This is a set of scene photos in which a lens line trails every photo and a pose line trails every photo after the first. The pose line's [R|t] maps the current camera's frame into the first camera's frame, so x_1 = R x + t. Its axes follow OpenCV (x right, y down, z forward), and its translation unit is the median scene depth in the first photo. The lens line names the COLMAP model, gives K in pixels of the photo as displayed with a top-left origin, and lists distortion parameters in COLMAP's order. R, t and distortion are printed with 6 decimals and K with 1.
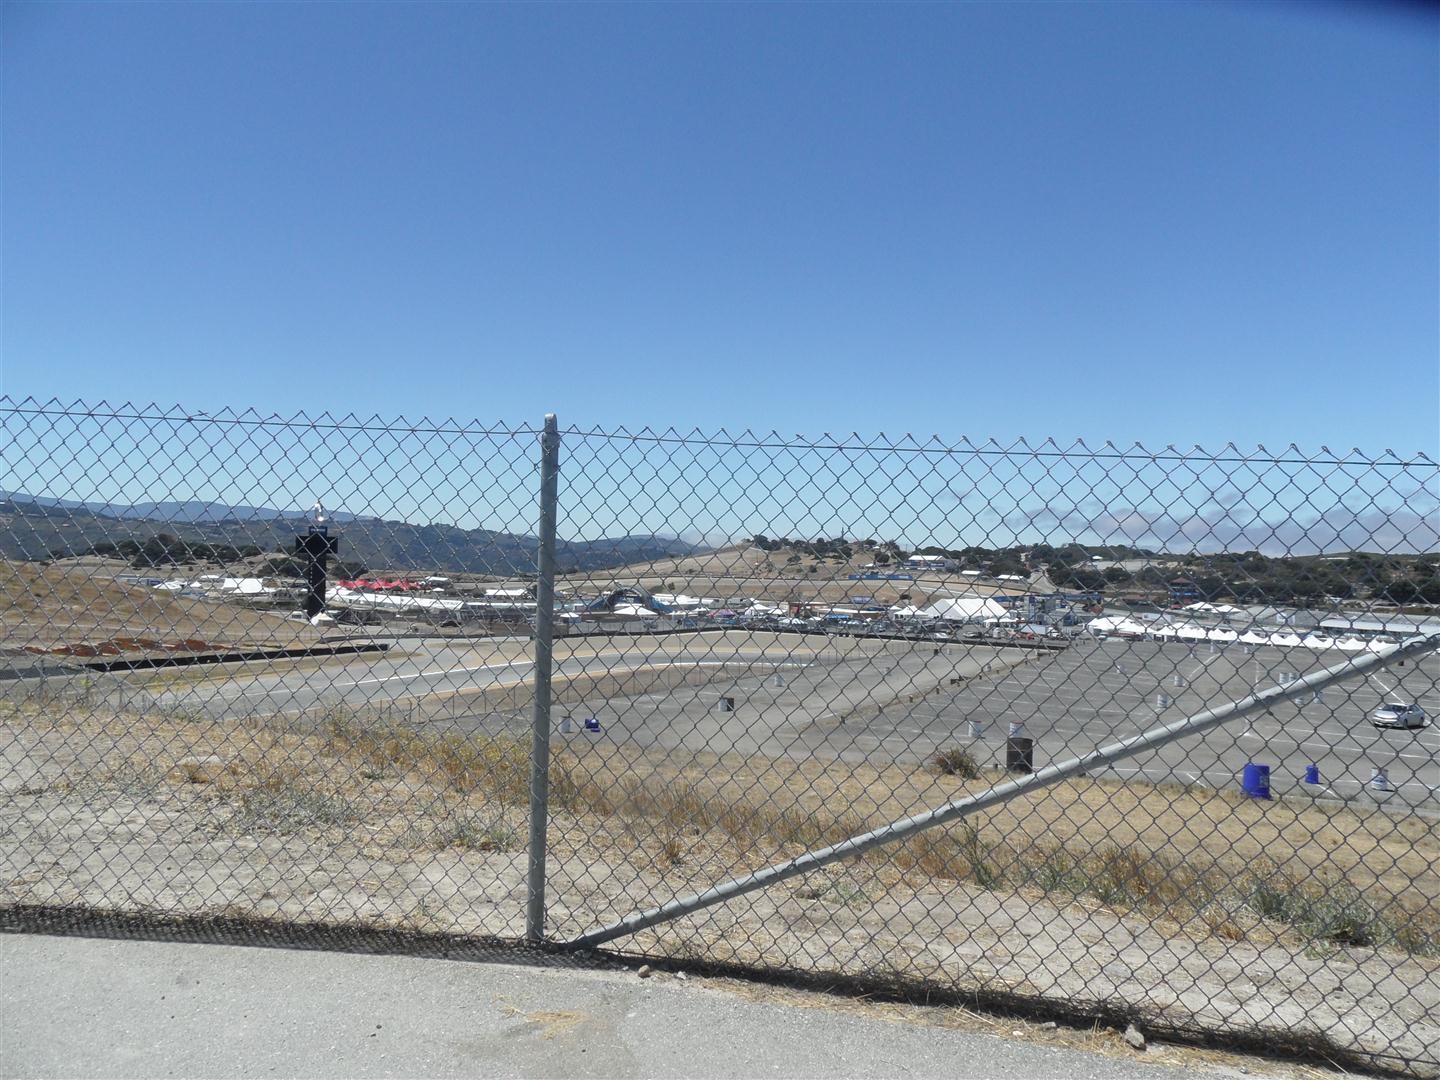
lens RADIAL K [[1039.1, 0, 717.3], [0, 1039.1, 533.1], [0, 0, 1]] dist [-0.043517, 0.034777]
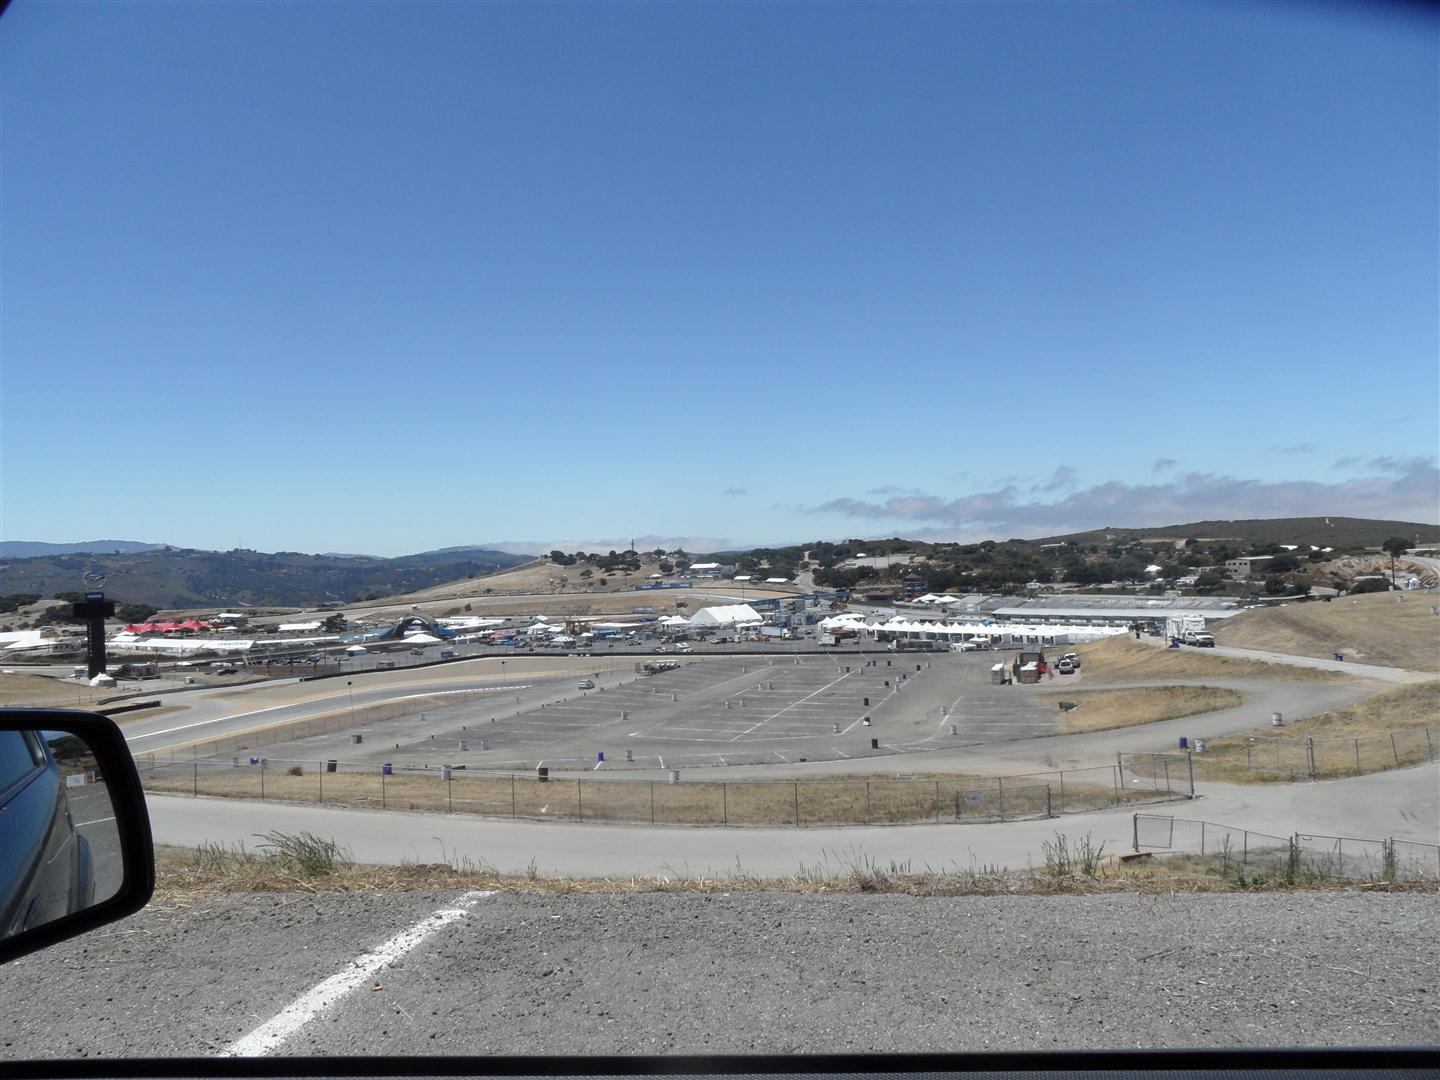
lens RADIAL K [[1039.1, 0, 716.8], [0, 1039.1, 531.8], [0, 0, 1]] dist [-0.043517, 0.034777]
pose [[0.983783, -0.057784, 0.169798, 0.035214], [0.058235, 0.998300, 0.002329, -0.015061], [-0.169644, 0.007597, 0.985476, -0.079990]]
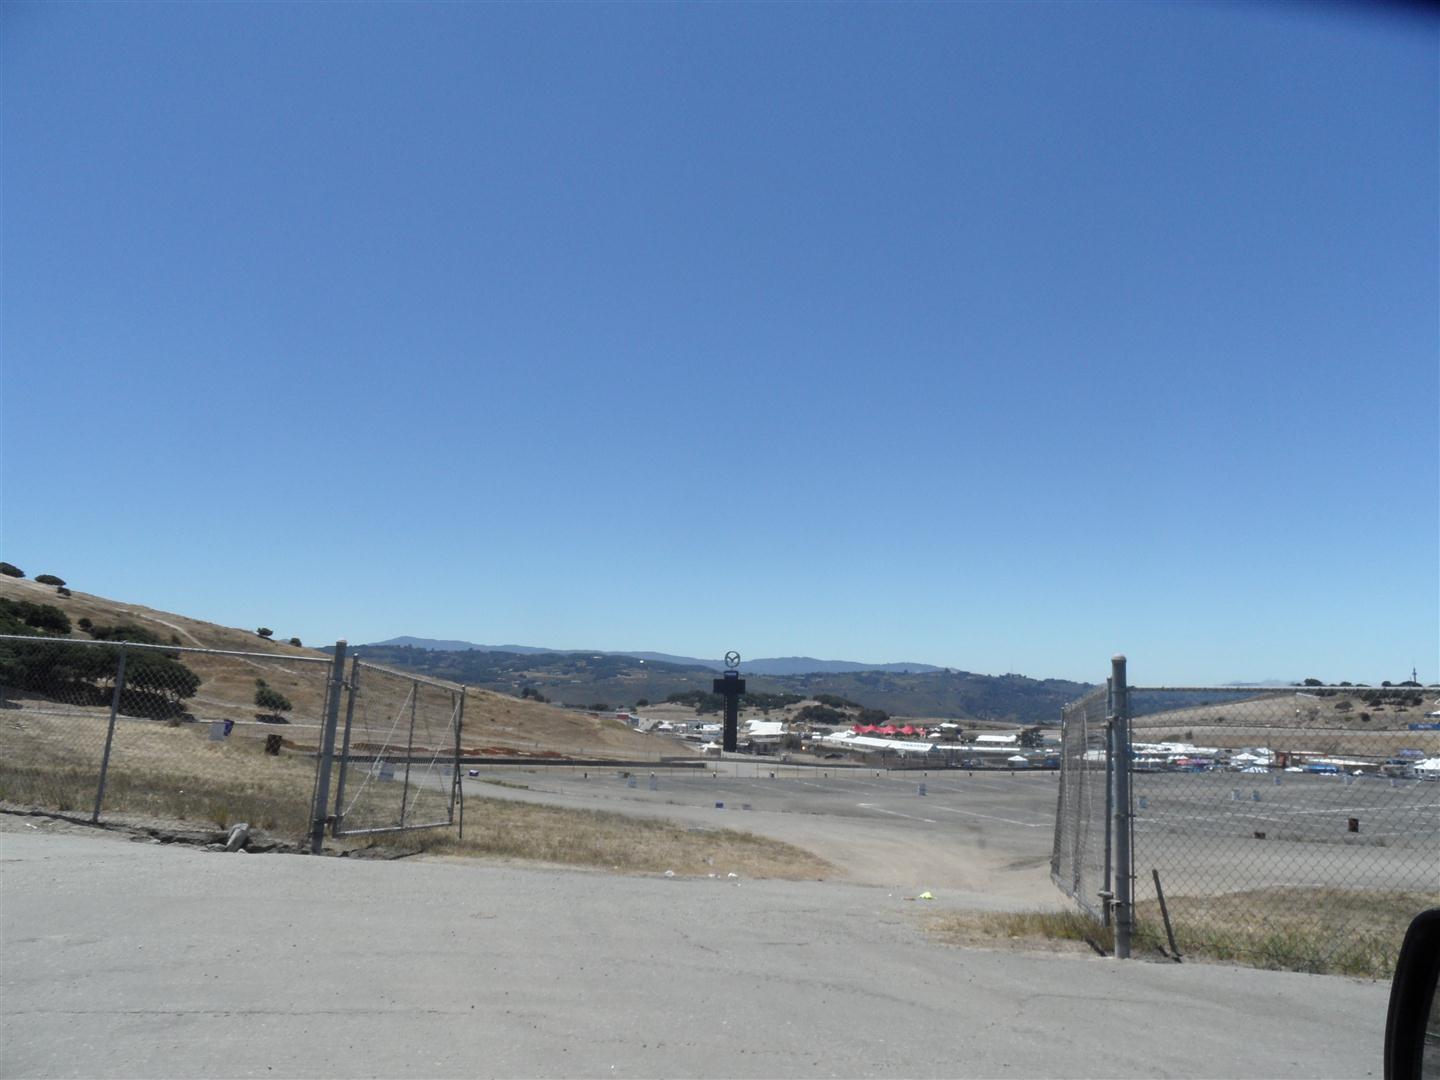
lens RADIAL K [[1039.1, 0, 719.9], [0, 1039.1, 540.5], [0, 0, 1]] dist [-0.043517, 0.034777]
pose [[0.855699, -0.079119, -0.511390, 0.098695], [0.008057, 0.990160, -0.139711, 0.004922], [0.517411, 0.115430, 0.847916, -0.019708]]
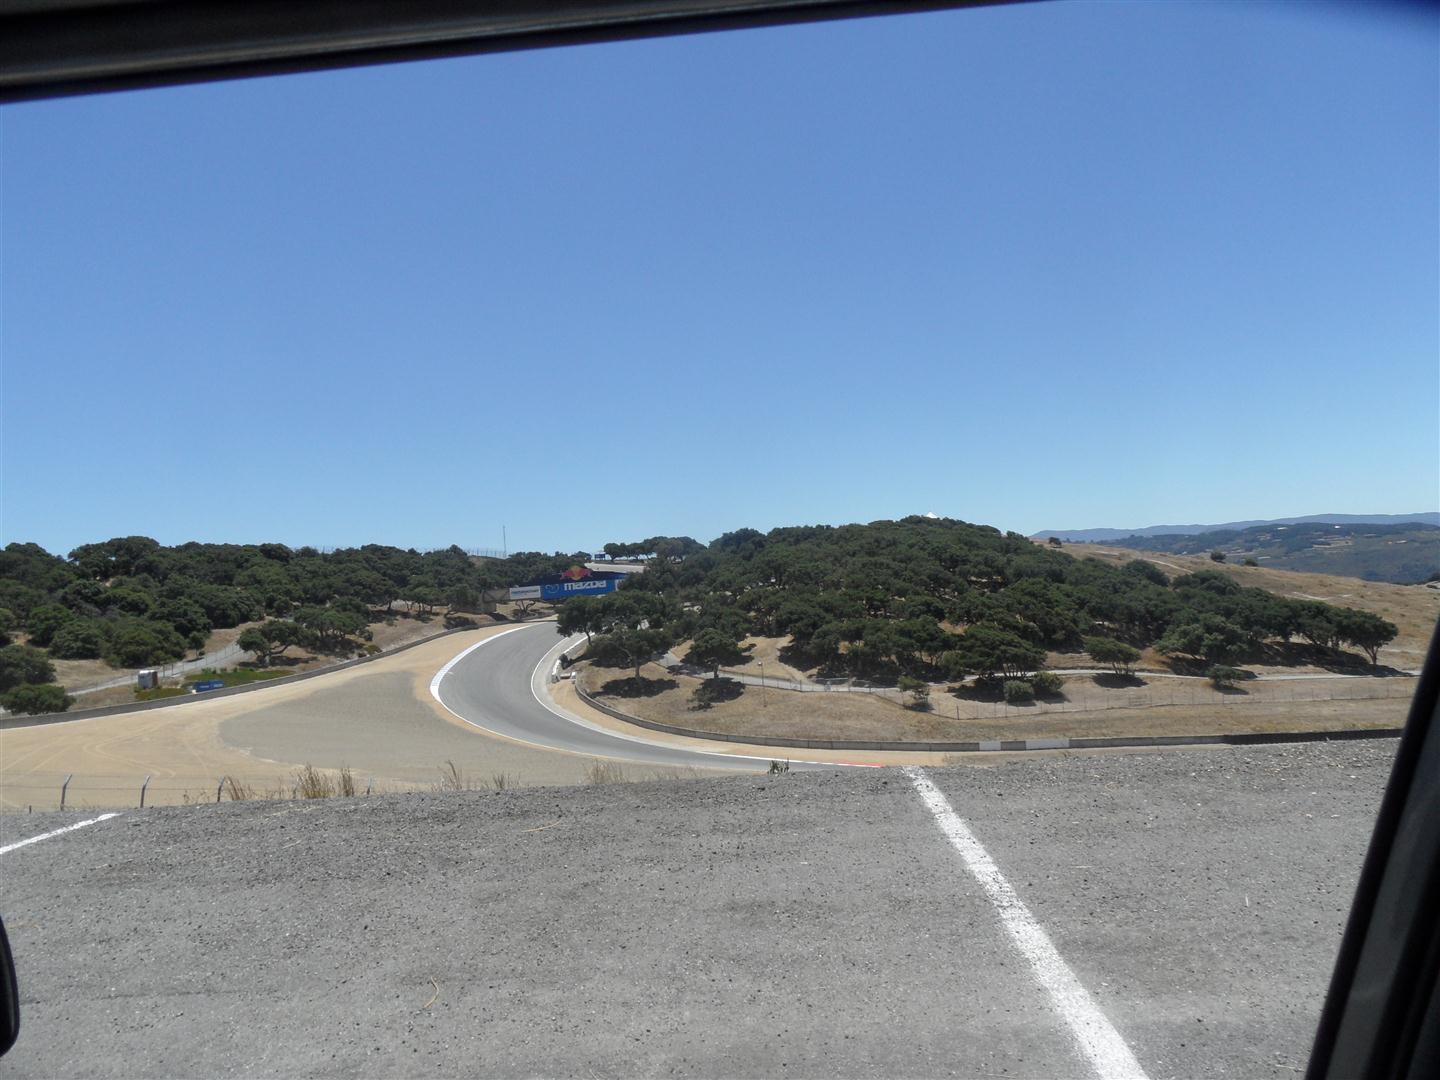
lens RADIAL K [[1039.1, 0, 719.4], [0, 1039.1, 536.2], [0, 0, 1]] dist [-0.043517, 0.034777]
pose [[0.409195, -0.109931, -0.905800, -0.006888], [0.099122, 0.992196, -0.075638, -0.016904], [0.907047, -0.058835, 0.416899, -0.100468]]
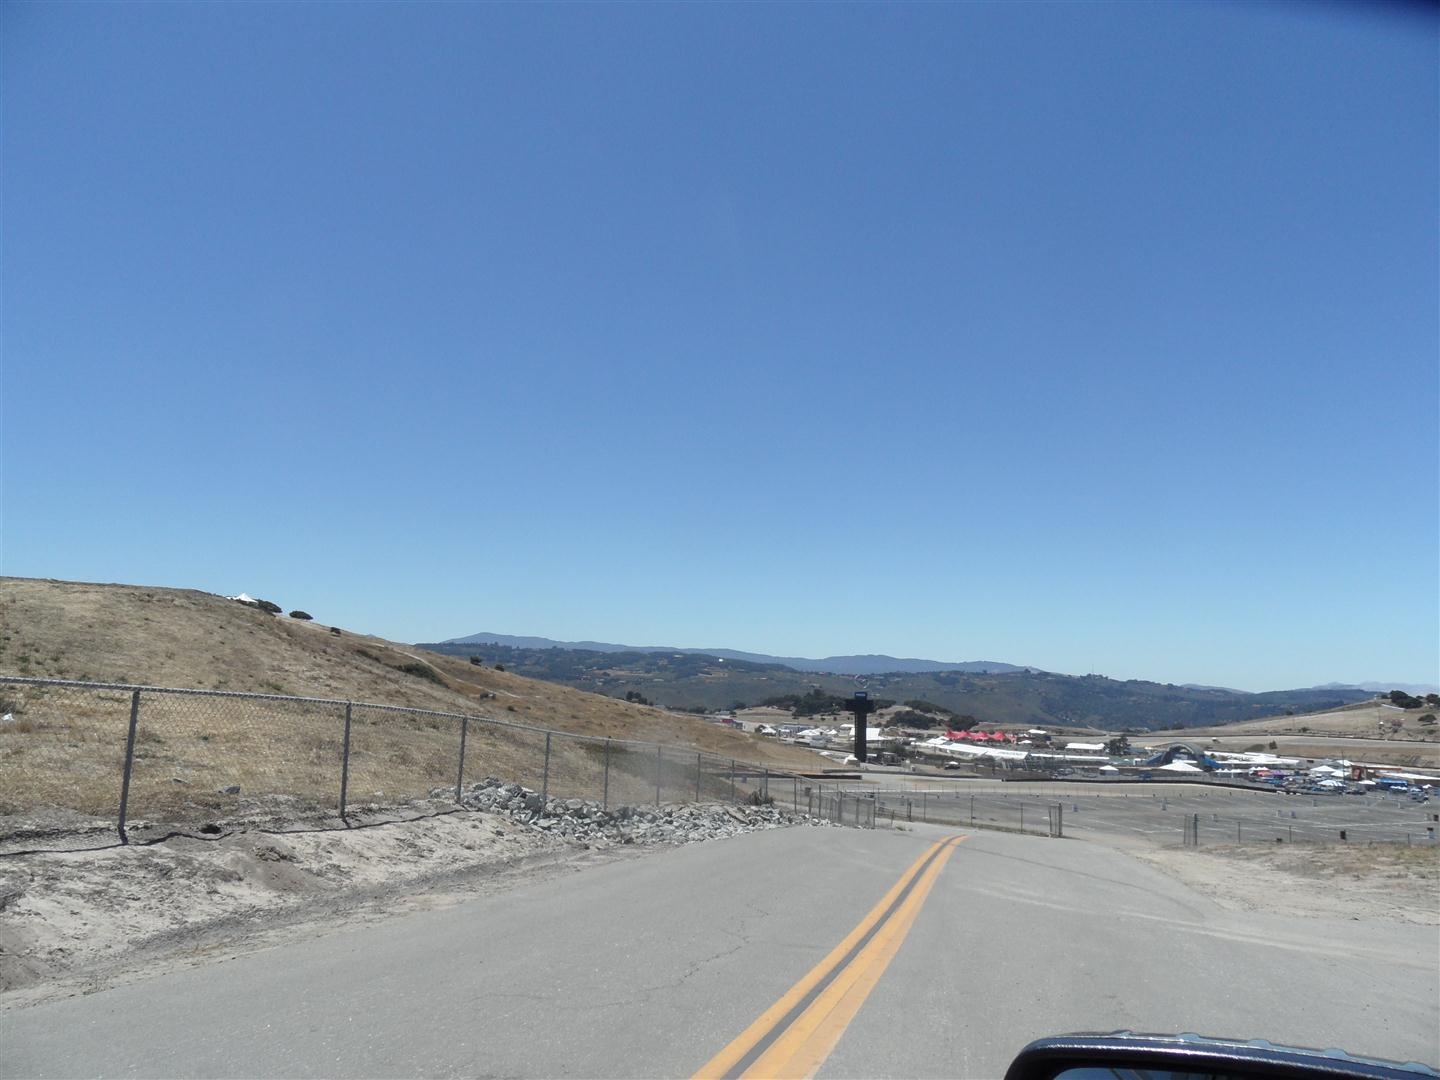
lens RADIAL K [[1039.1, 0, 721.3], [0, 1039.1, 538.3], [0, 0, 1]] dist [-0.043517, 0.034777]
pose [[0.818003, -0.079828, -0.569649, 0.117235], [-0.000215, 0.990281, -0.139082, -0.007661], [0.575215, 0.113892, 0.810035, -0.113702]]
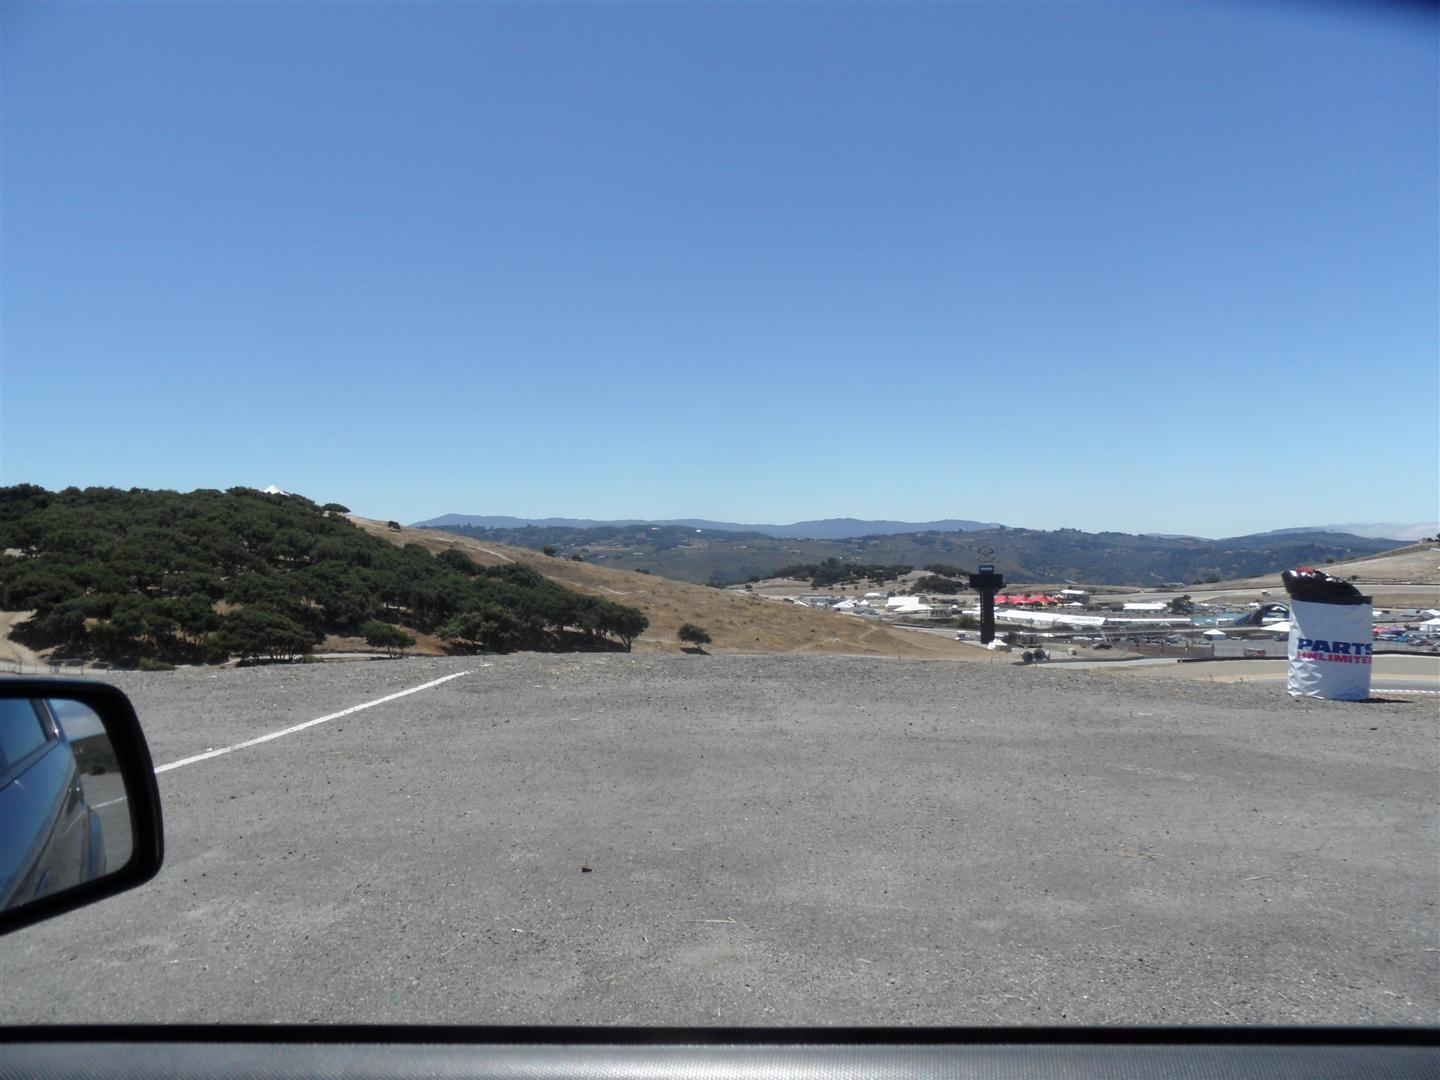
lens RADIAL K [[1039.1, 0, 718.0], [0, 1039.1, 535.6], [0, 0, 1]] dist [-0.043517, 0.034777]
pose [[0.832673, -0.047723, -0.551705, 0.011530], [0.046470, 0.998787, -0.016259, -0.015829], [0.551811, -0.012099, 0.833881, -0.082989]]
